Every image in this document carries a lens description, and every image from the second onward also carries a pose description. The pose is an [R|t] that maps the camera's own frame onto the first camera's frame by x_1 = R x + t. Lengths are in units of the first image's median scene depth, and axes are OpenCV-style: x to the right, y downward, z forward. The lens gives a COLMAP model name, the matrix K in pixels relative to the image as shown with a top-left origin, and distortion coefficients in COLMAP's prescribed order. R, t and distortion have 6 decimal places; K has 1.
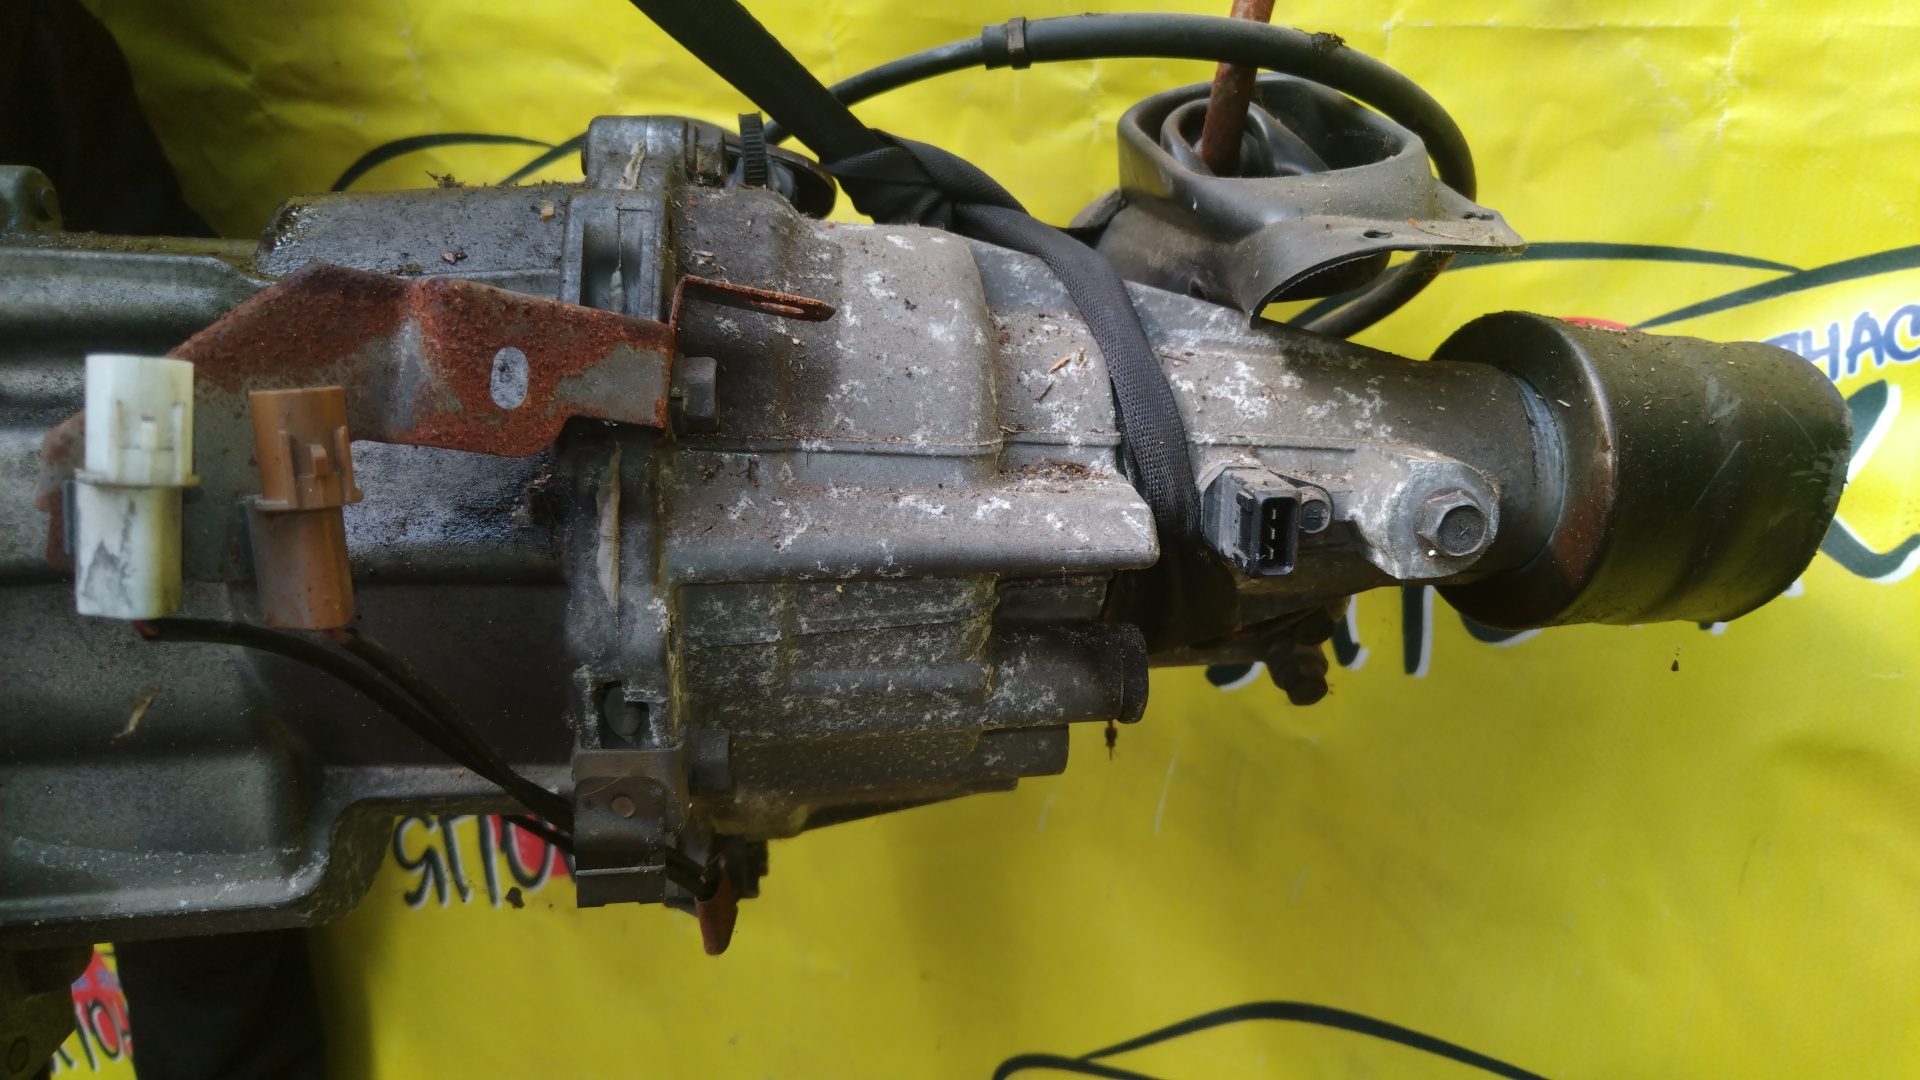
lens RADIAL K [[1305.7, 0, 932.1], [0, 1305.7, 535.2], [0, 0, 1]] dist [-0.017507, 0.007400]
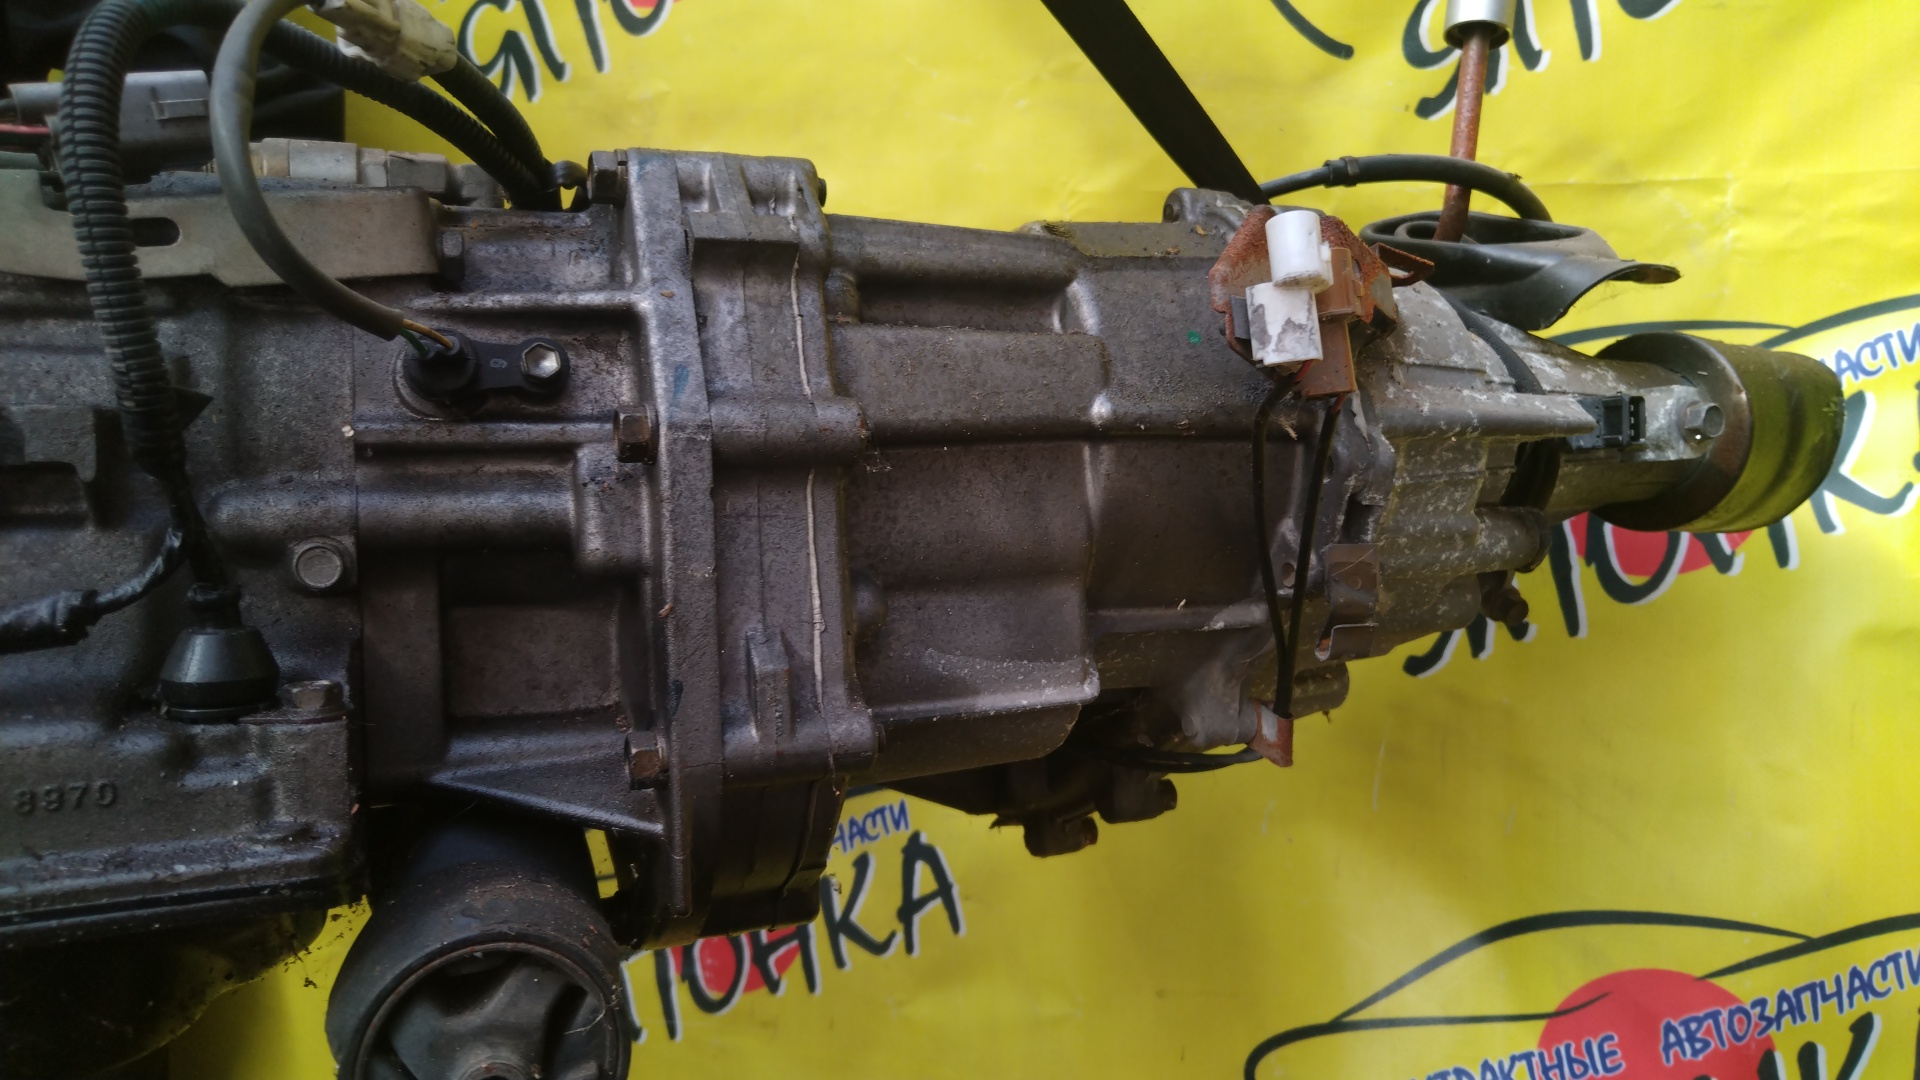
lens RADIAL K [[1347.3, 0, 963.9], [0, 1347.3, 551.2], [0, 0, 1]] dist [-0.004312, 0.002073]
pose [[0.972378, -0.045714, 0.228892, -0.670522], [0.092550, 0.975764, -0.198291, 0.283058], [-0.214280, 0.213997, 0.953042, -0.249967]]
